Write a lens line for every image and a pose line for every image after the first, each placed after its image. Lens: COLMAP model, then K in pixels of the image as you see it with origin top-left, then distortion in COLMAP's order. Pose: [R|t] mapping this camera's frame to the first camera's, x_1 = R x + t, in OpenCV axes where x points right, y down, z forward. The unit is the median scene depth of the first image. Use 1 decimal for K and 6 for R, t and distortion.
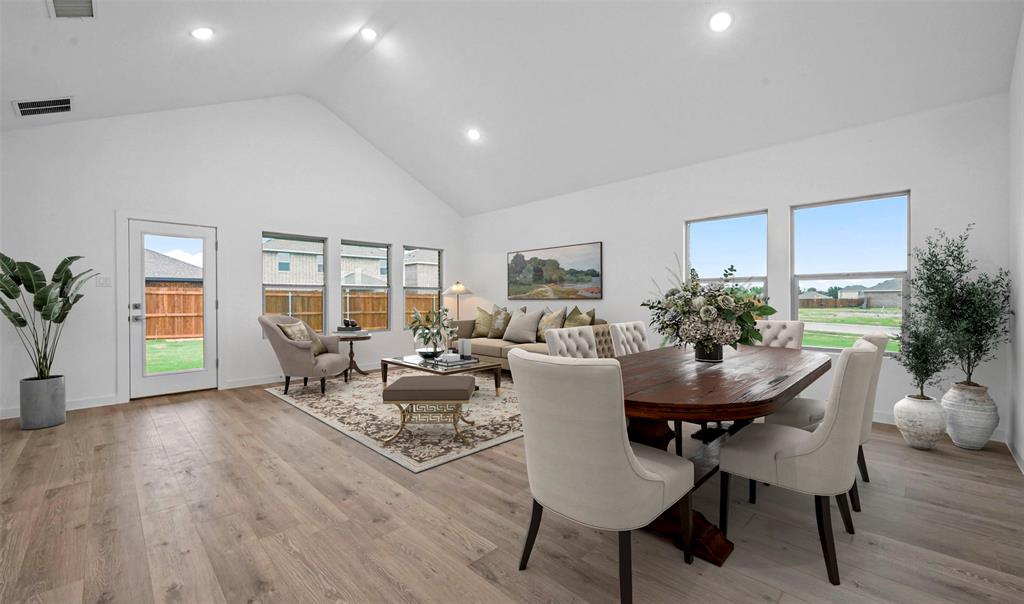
lens RADIAL K [[408.2, 0, 508.1], [0, 408.2, 299.8], [0, 0, 1]] dist [0.002136, 0.000329]
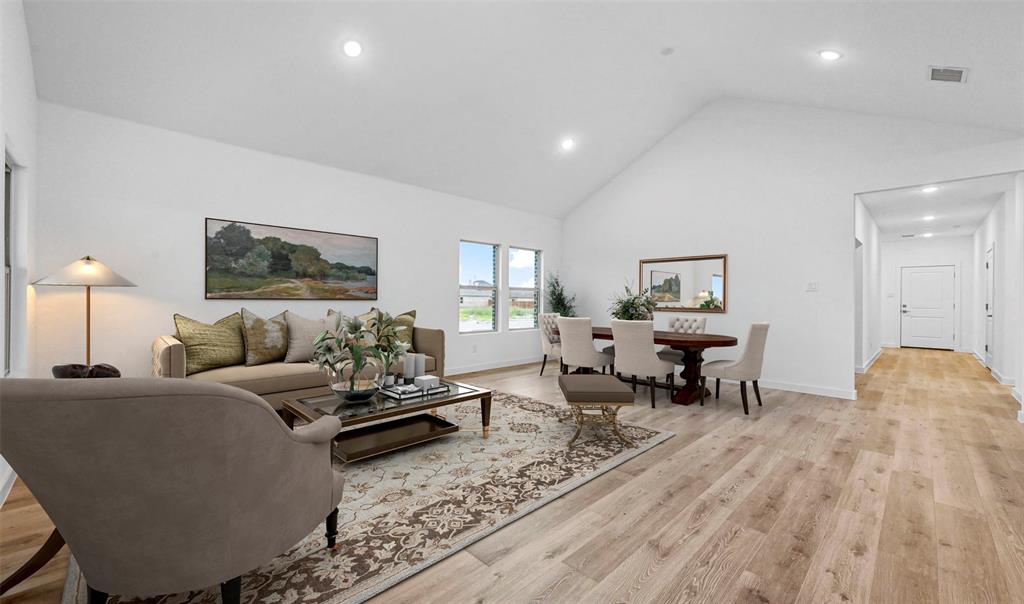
lens RADIAL K [[408.2, 0, 508.1], [0, 408.2, 299.8], [0, 0, 1]] dist [0.002136, 0.000329]
pose [[0.011916, 0.007037, 0.999904, -1.129965], [-0.003904, 0.999968, -0.006990, 0.005380], [-0.999921, -0.003821, 0.011943, 1.124317]]
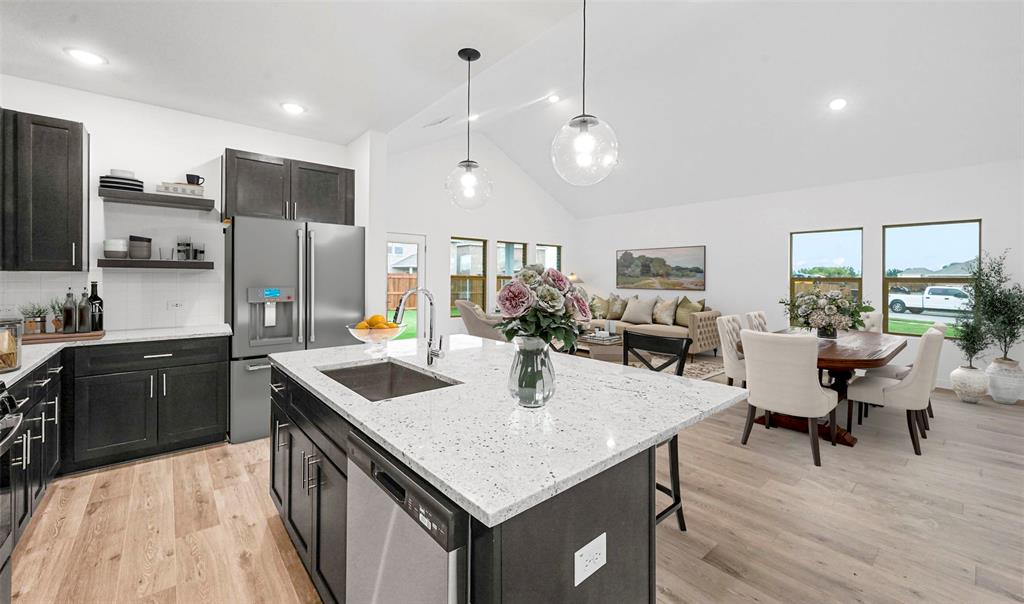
lens RADIAL K [[404.4, 0, 513.3], [0, 404.4, 278.2], [0, 0, 1]] dist [0.001117, 0.000099]
pose [[0.997951, 0.011448, -0.062951, -0.467574], [-0.011487, 0.999934, -0.000261, -0.054292], [0.062944, 0.000984, 0.998017, -0.481271]]
